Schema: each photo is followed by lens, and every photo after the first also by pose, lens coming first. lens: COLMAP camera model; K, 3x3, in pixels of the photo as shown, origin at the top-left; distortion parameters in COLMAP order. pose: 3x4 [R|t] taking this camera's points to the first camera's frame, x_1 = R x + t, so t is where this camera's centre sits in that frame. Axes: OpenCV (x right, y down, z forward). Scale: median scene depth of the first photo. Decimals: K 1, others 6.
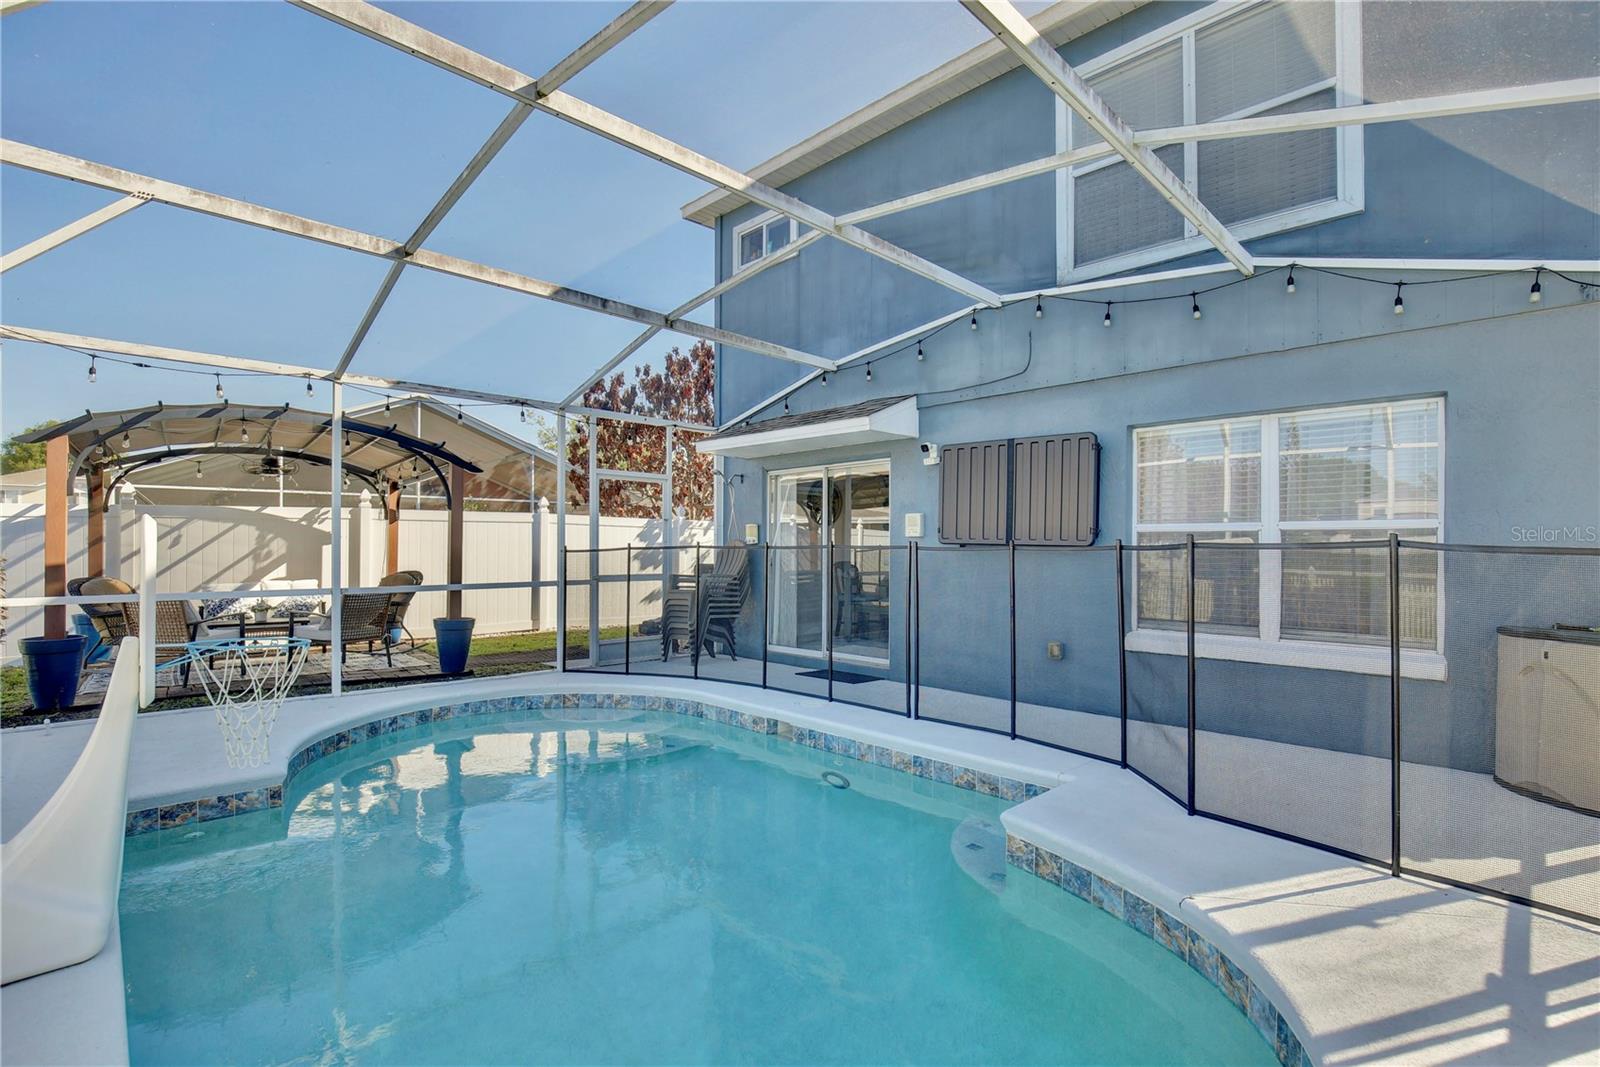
lens RADIAL K [[741.2, 0, 804.0], [0, 741.2, 548.1], [0, 0, 1]] dist [-0.028460, 0.001778]
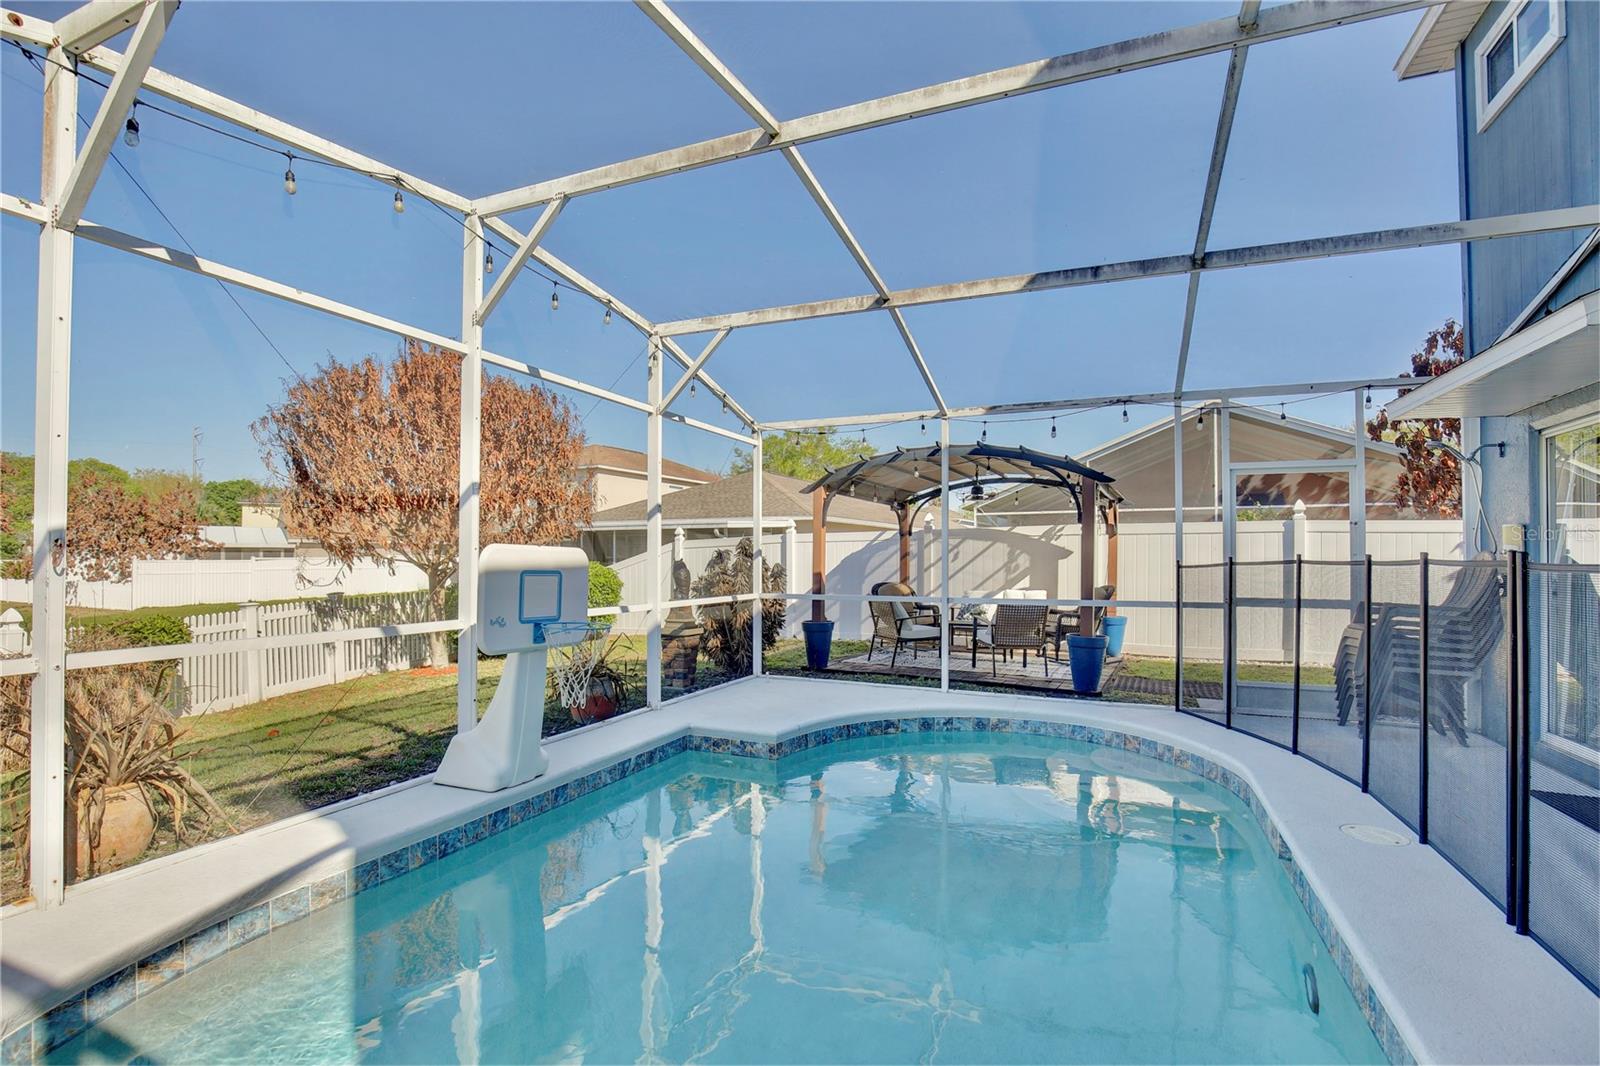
lens RADIAL K [[741.2, 0, 804.0], [0, 741.2, 547.6], [0, 0, 1]] dist [-0.028460, 0.001778]
pose [[0.376705, -0.015796, -0.926198, 0.335558], [-0.001666, 0.999841, -0.017730, -0.002227], [0.926332, 0.008222, 0.376619, 0.339930]]
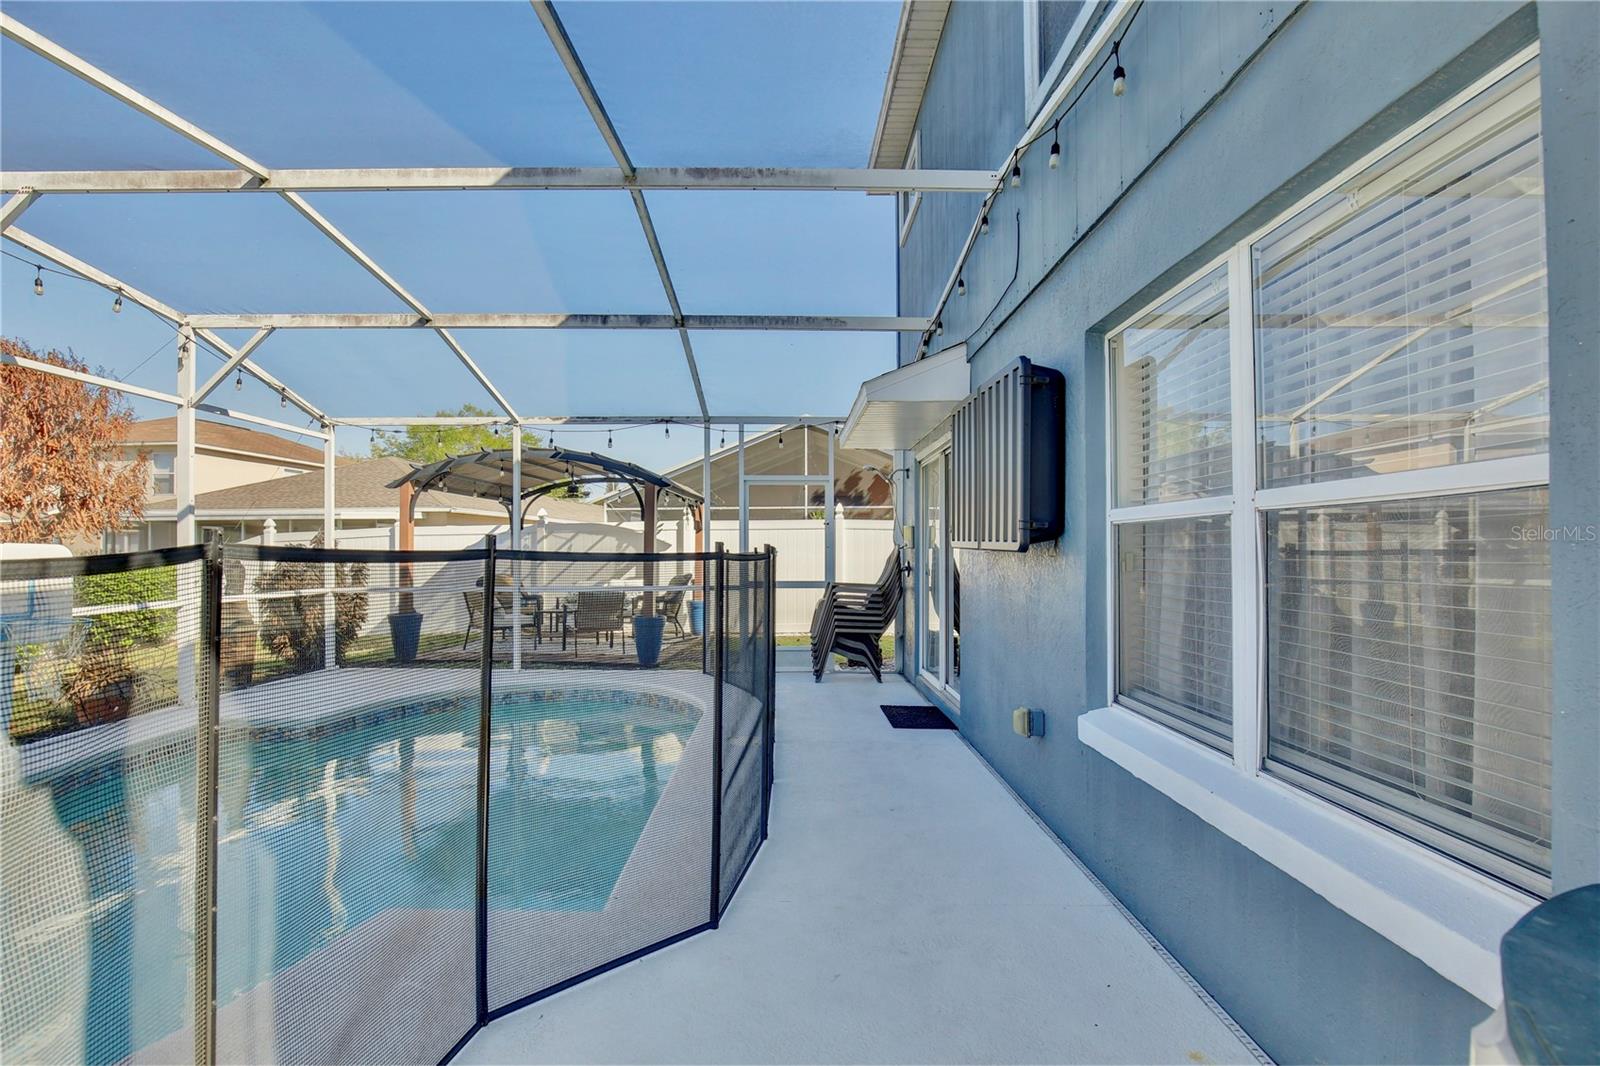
lens RADIAL K [[741.2, 0, 804.0], [0, 741.2, 547.6], [0, 0, 1]] dist [-0.028460, 0.001778]
pose [[0.720108, -0.007842, -0.693818, 0.580878], [0.005088, 0.999969, -0.006022, -0.003160], [0.693844, 0.000806, 0.720125, 0.401181]]
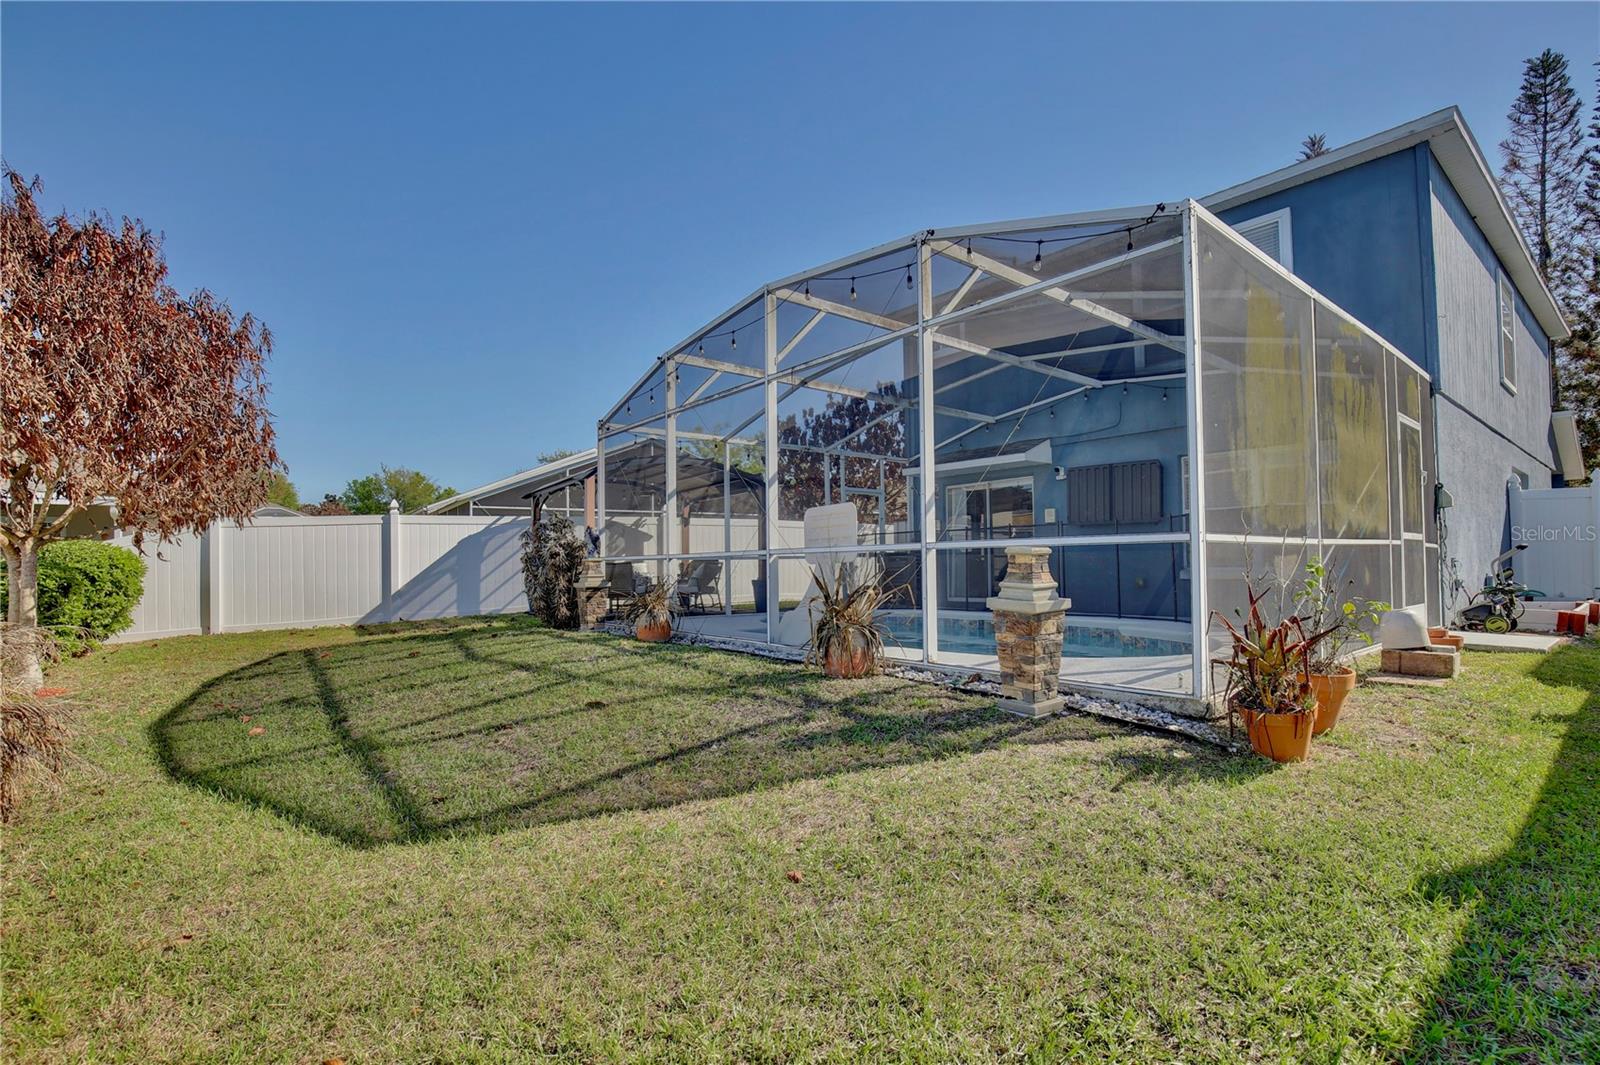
lens RADIAL K [[741.2, 0, 804.0], [0, 741.2, 547.1], [0, 0, 1]] dist [-0.028460, 0.001778]
pose [[0.995444, -0.019702, -0.093292, -0.267640], [0.017631, 0.999581, -0.022967, 0.073147], [0.093705, 0.021217, 0.995374, -0.759705]]
